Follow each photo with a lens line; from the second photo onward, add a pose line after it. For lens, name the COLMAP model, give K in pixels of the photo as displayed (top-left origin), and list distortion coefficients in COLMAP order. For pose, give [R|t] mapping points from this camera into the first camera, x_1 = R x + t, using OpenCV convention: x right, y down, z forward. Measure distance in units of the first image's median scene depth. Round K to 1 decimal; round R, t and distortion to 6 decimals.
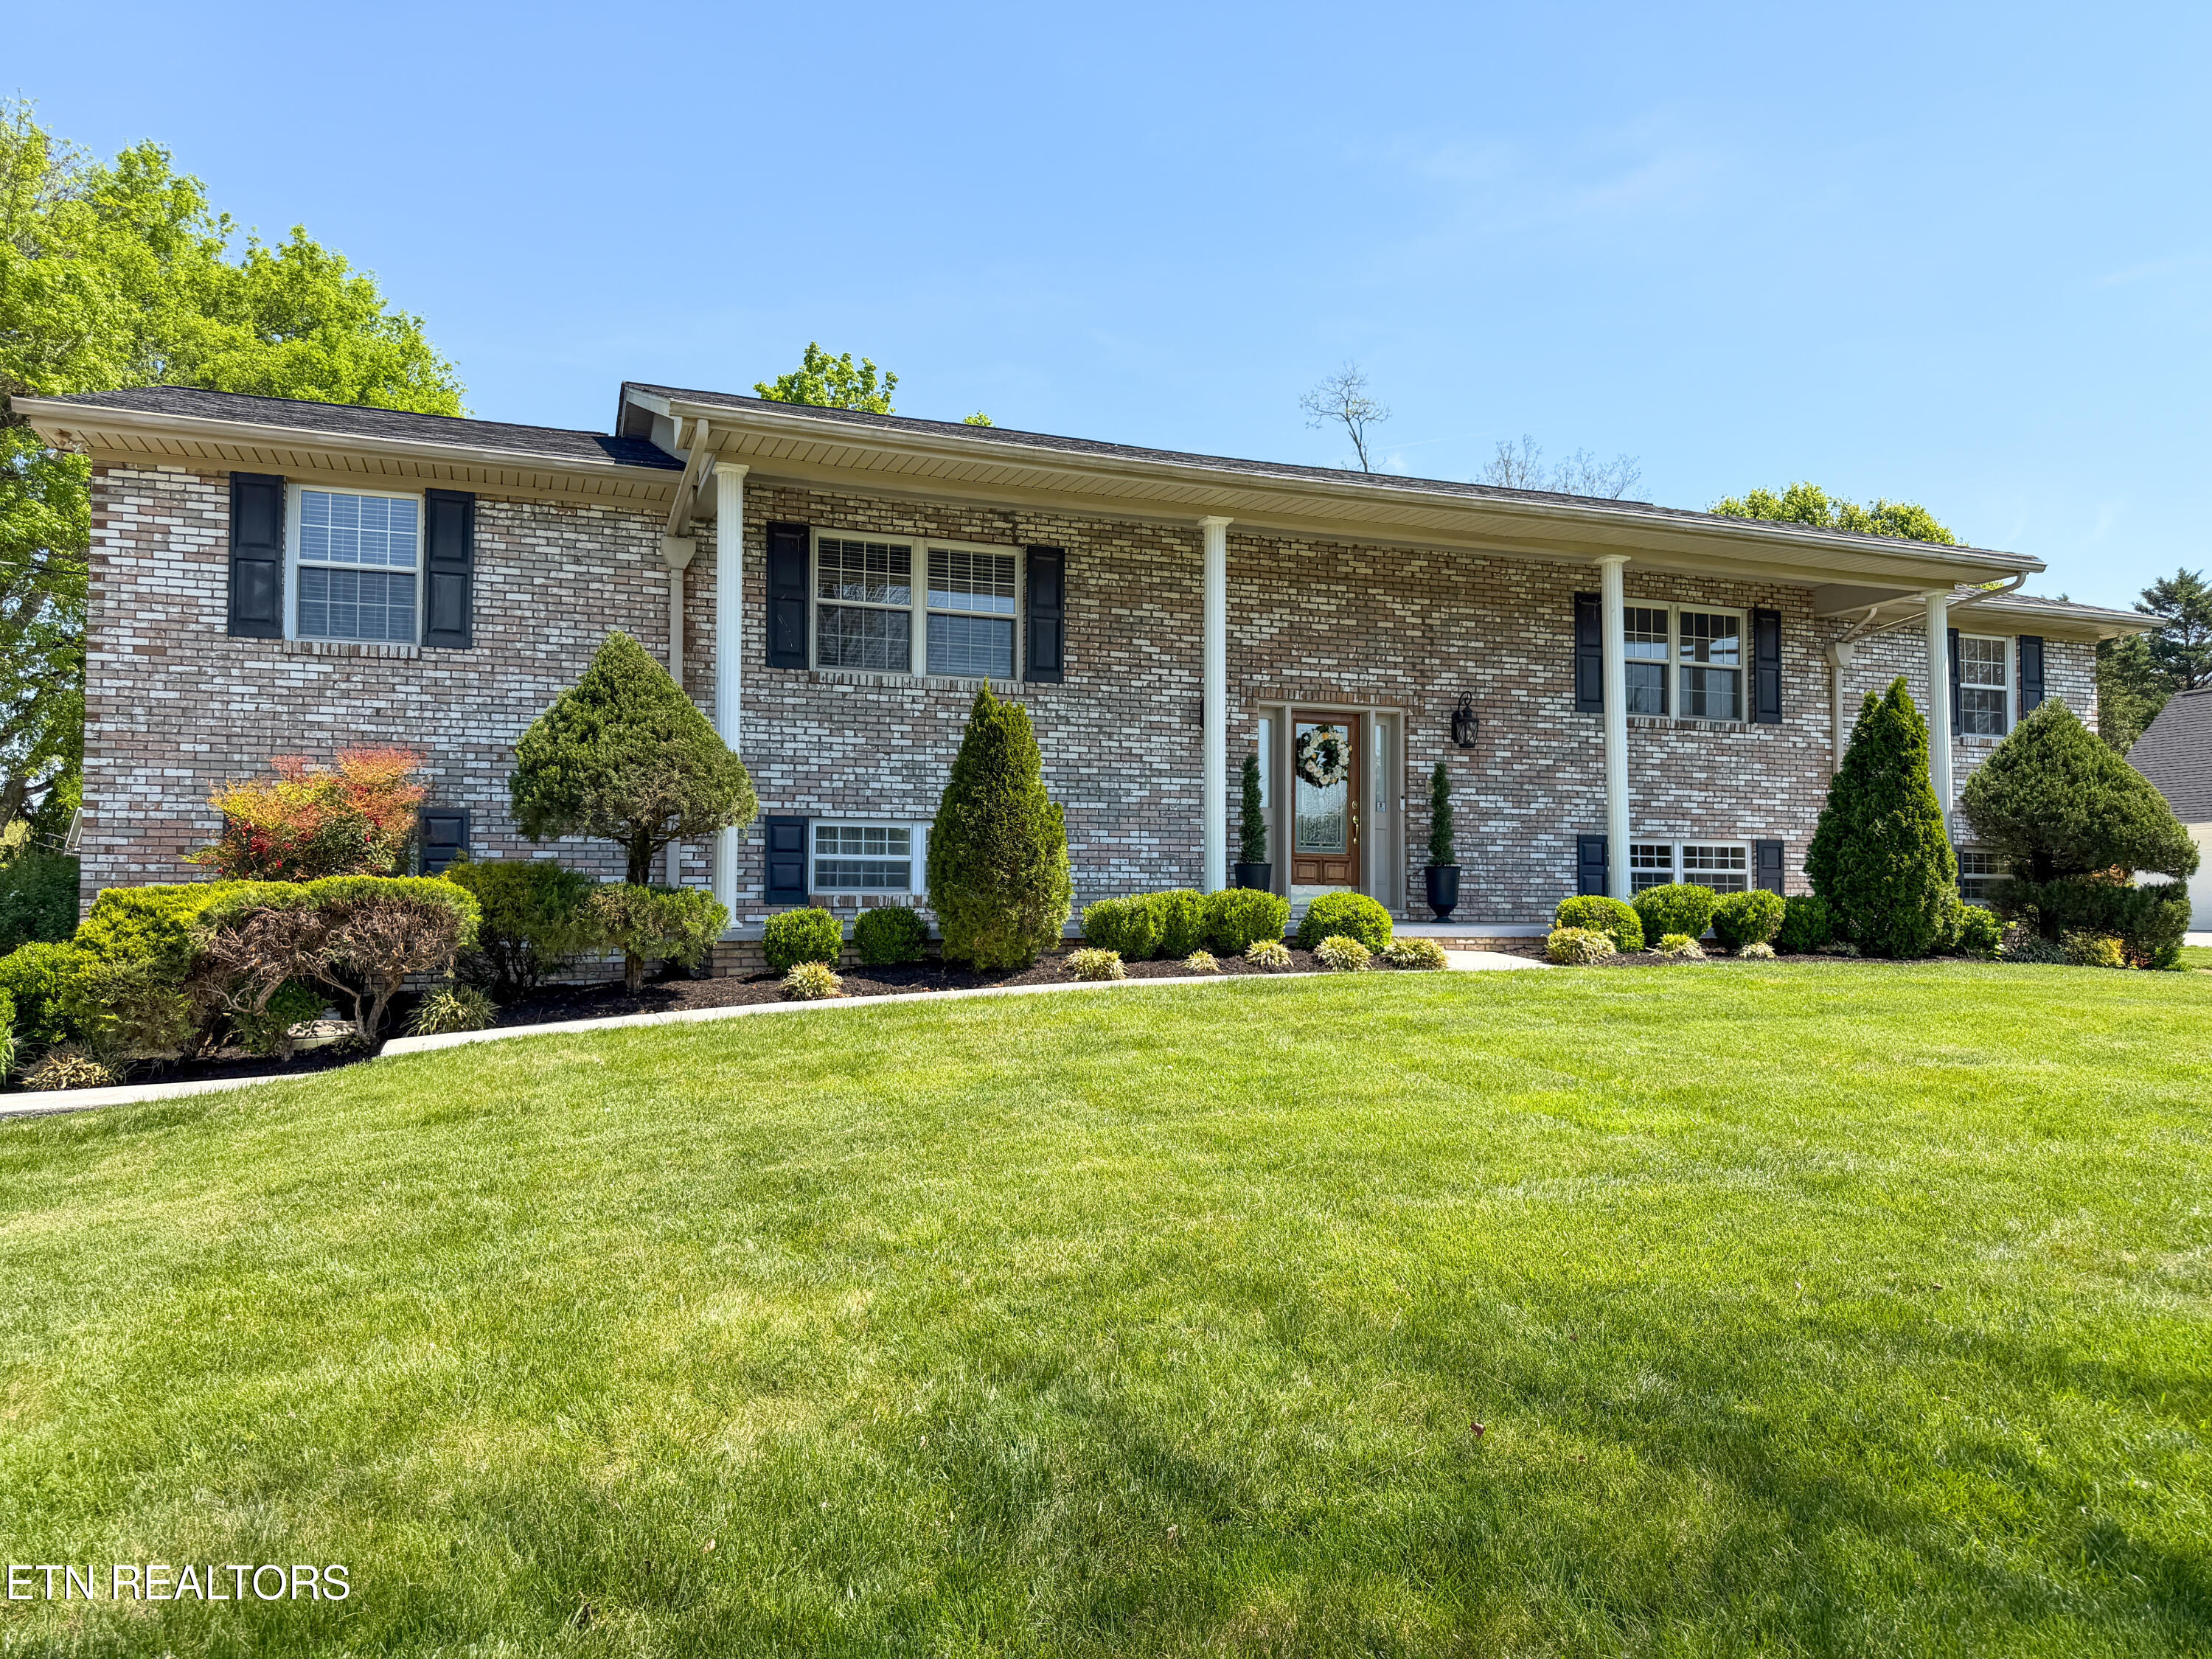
lens RADIAL K [[1543.6, 0, 1102.0], [0, 1543.6, 846.3], [0, 0, 1]] dist [0.119302, -0.178541]
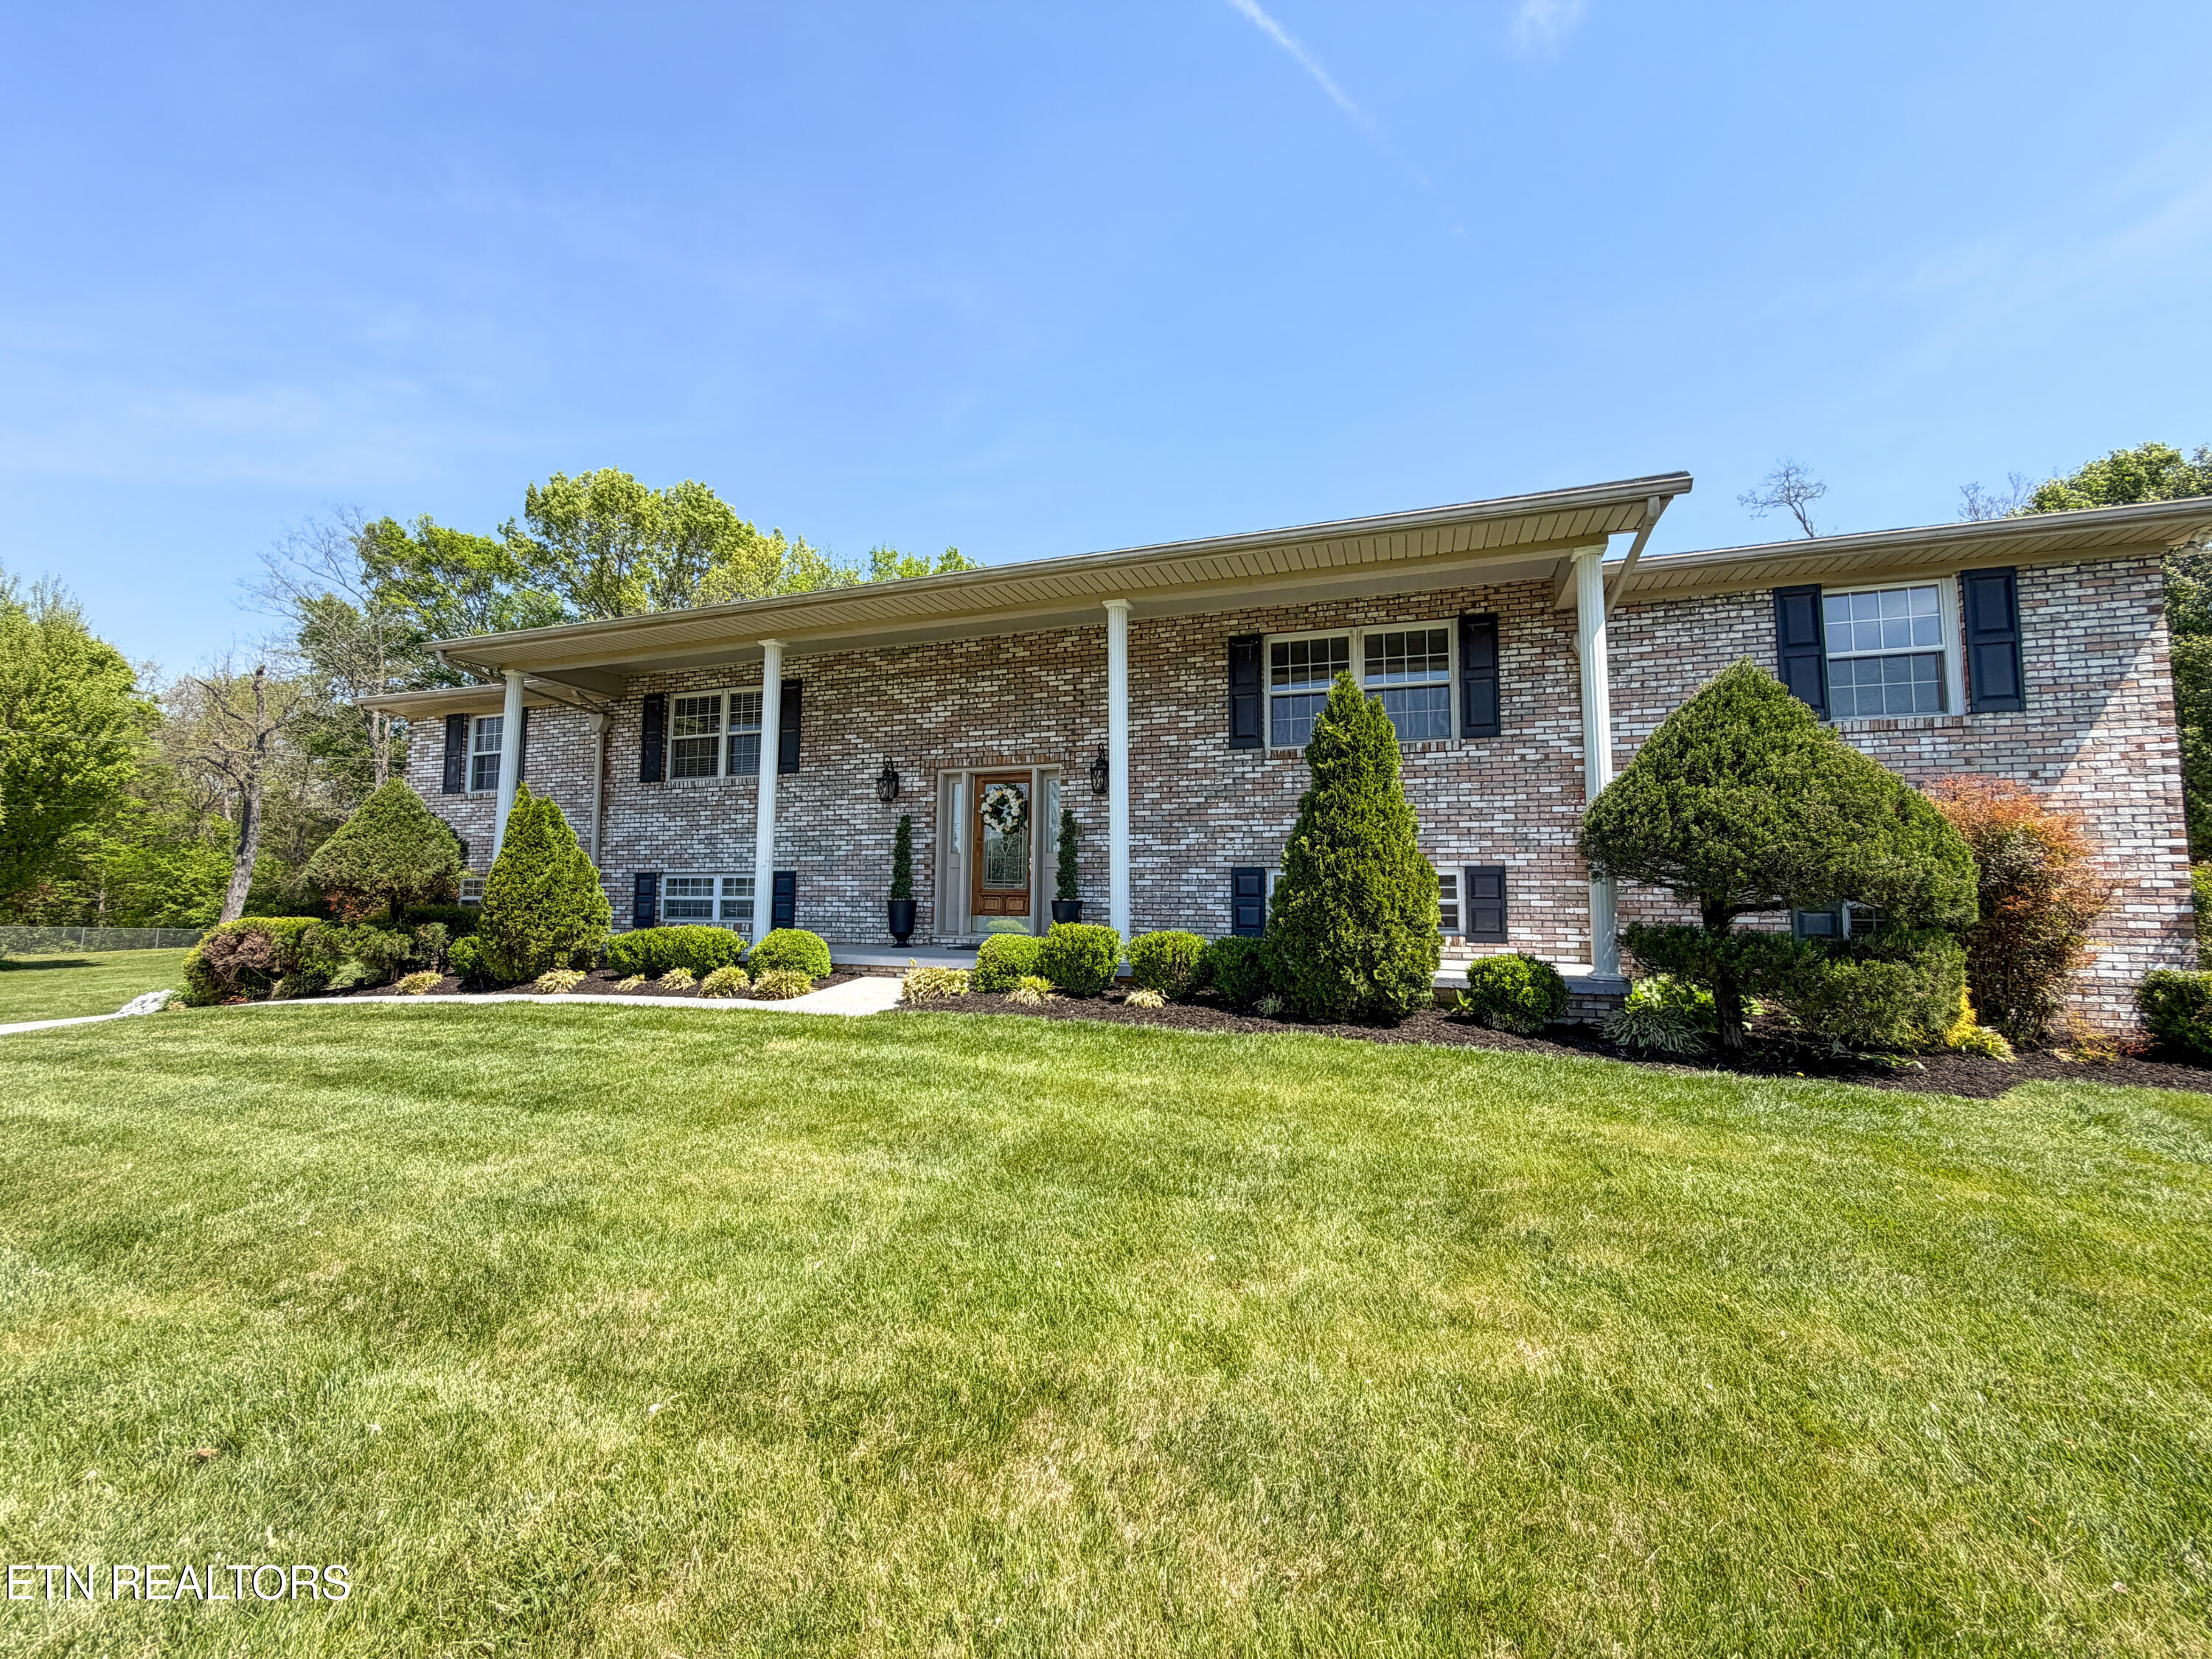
lens RADIAL K [[879.9, 0, 1099.0], [0, 879.9, 826.3], [0, 0, 1]] dist [0.000362, -0.000288]
pose [[0.757664, -0.054077, -0.650401, 0.712257], [0.024817, 0.998228, -0.054087, -0.006271], [0.652173, 0.024839, 0.757663, 0.575314]]
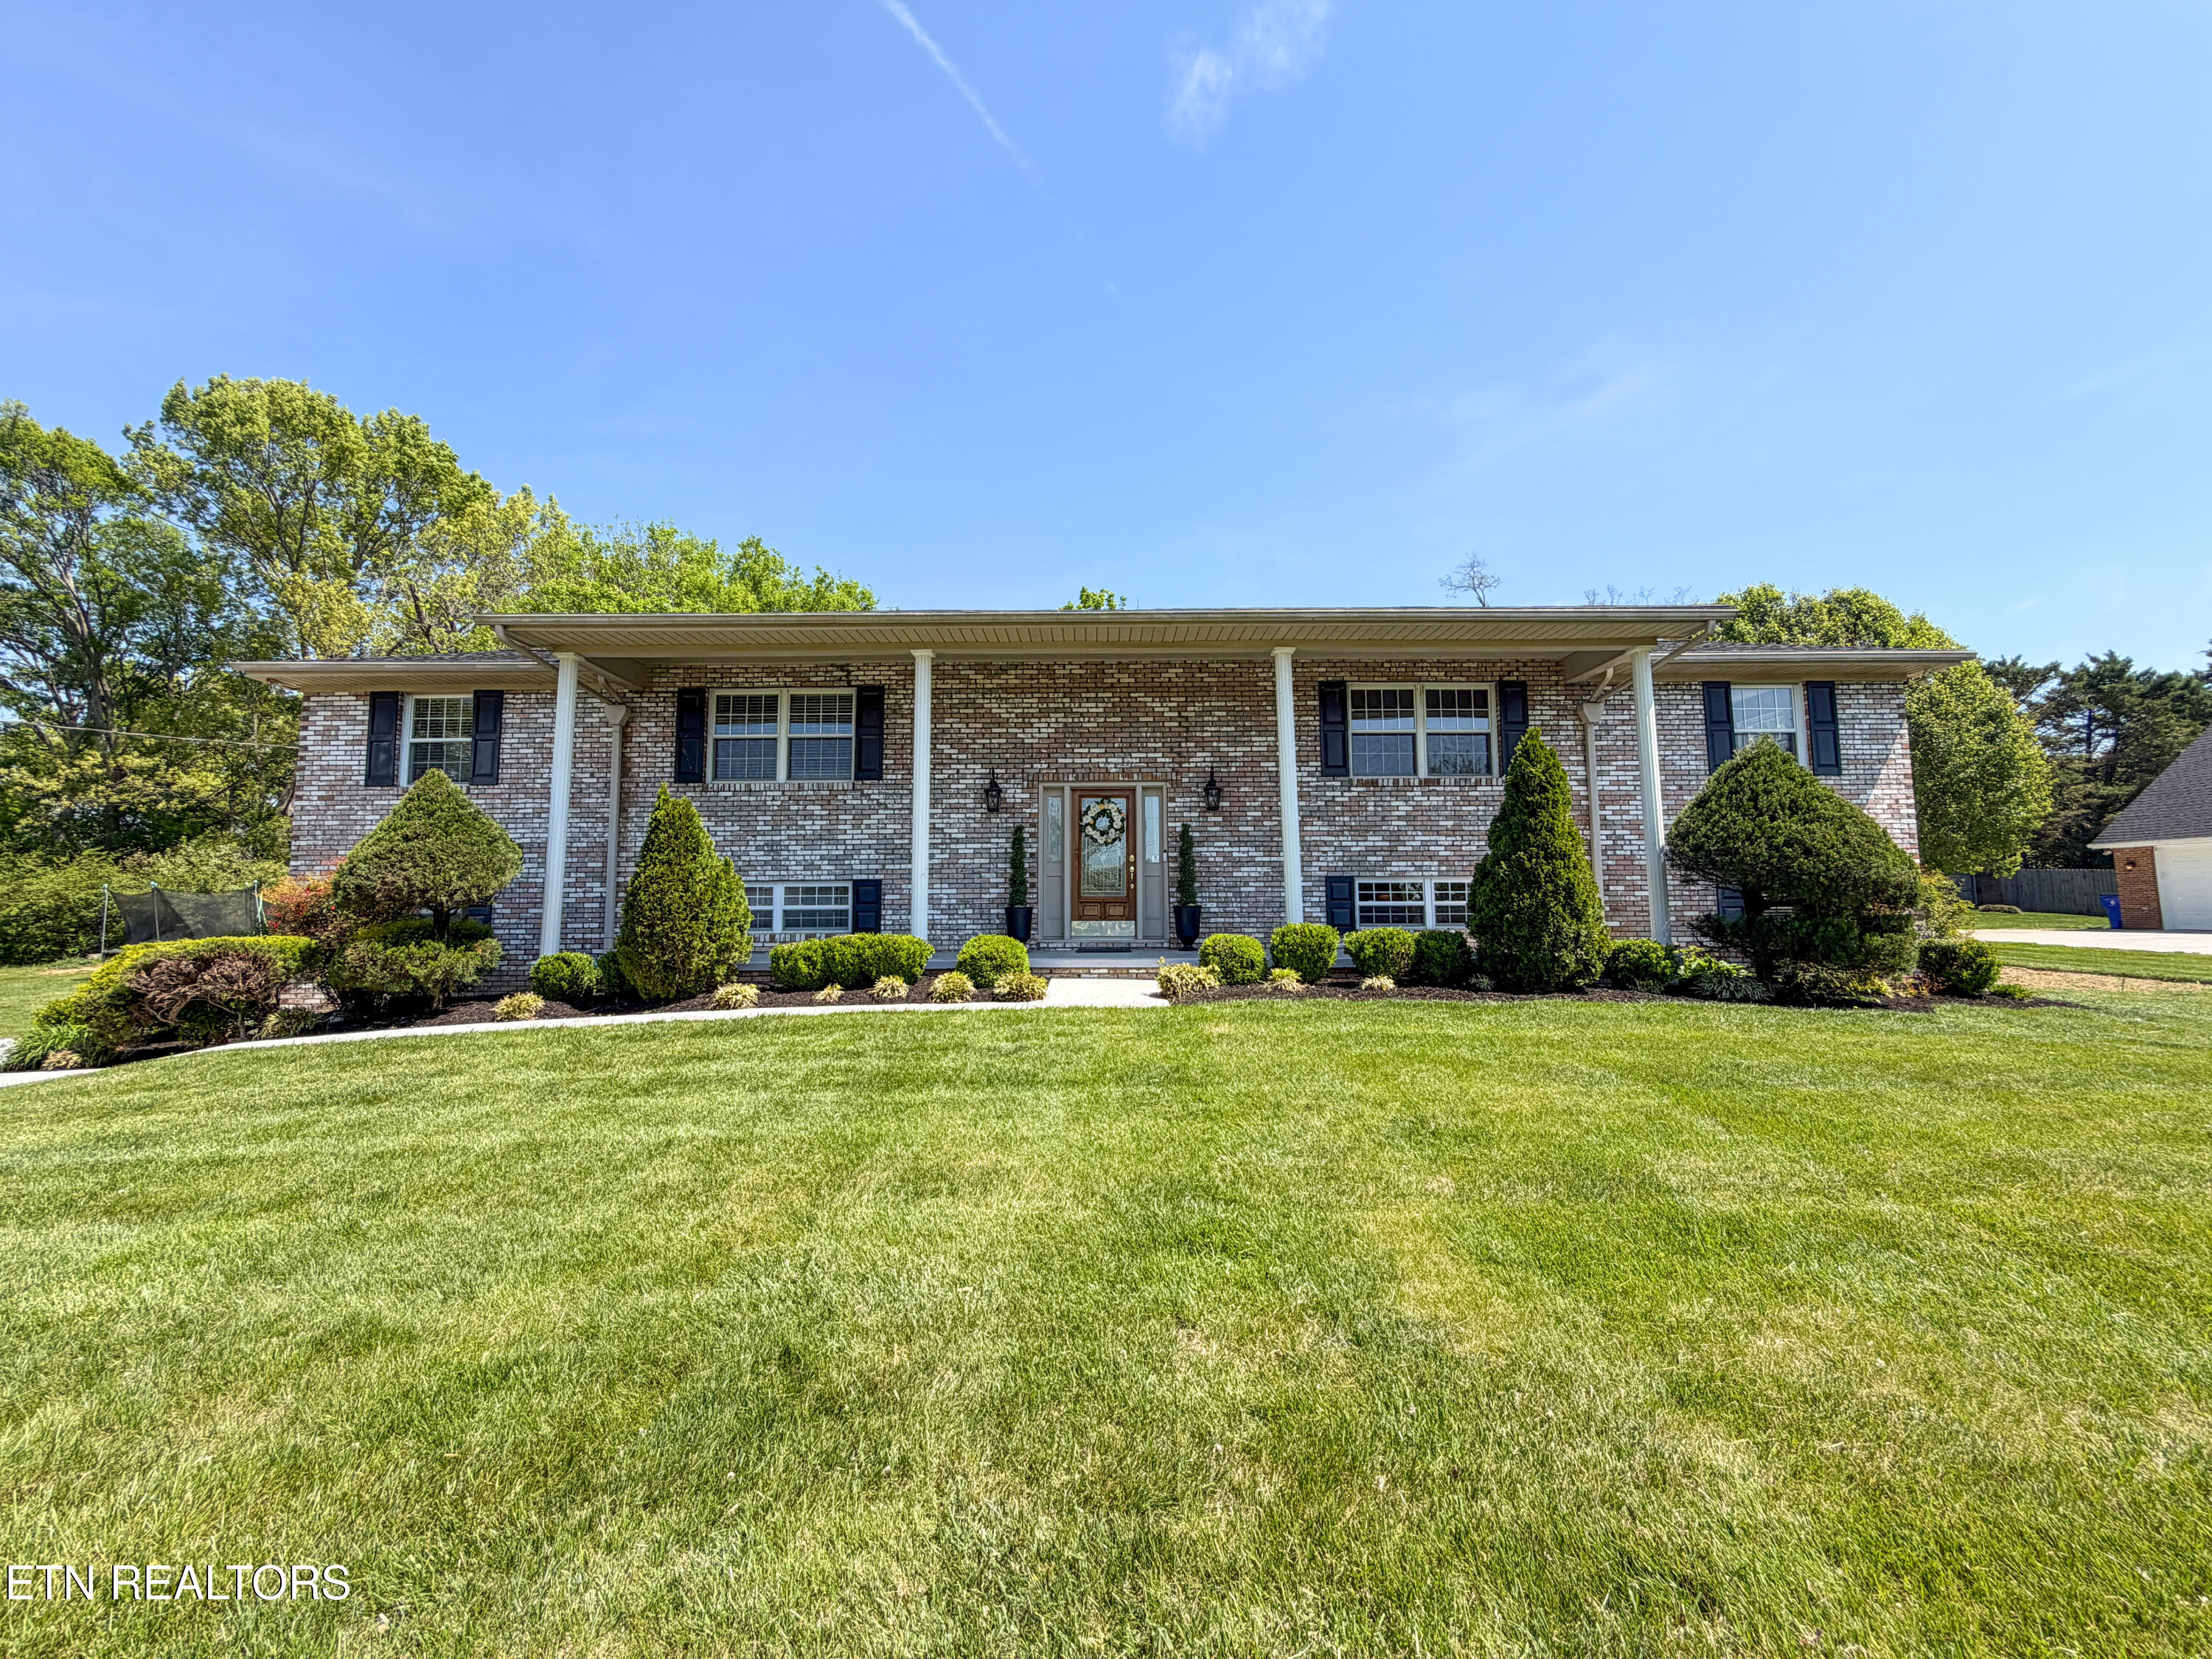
lens RADIAL K [[879.9, 0, 1099.0], [0, 879.9, 826.3], [0, 0, 1]] dist [0.000362, -0.000288]
pose [[0.932269, -0.043922, -0.359091, 0.447427], [0.024920, 0.998041, -0.057377, -0.013088], [0.360907, 0.044542, 0.931537, 0.332040]]
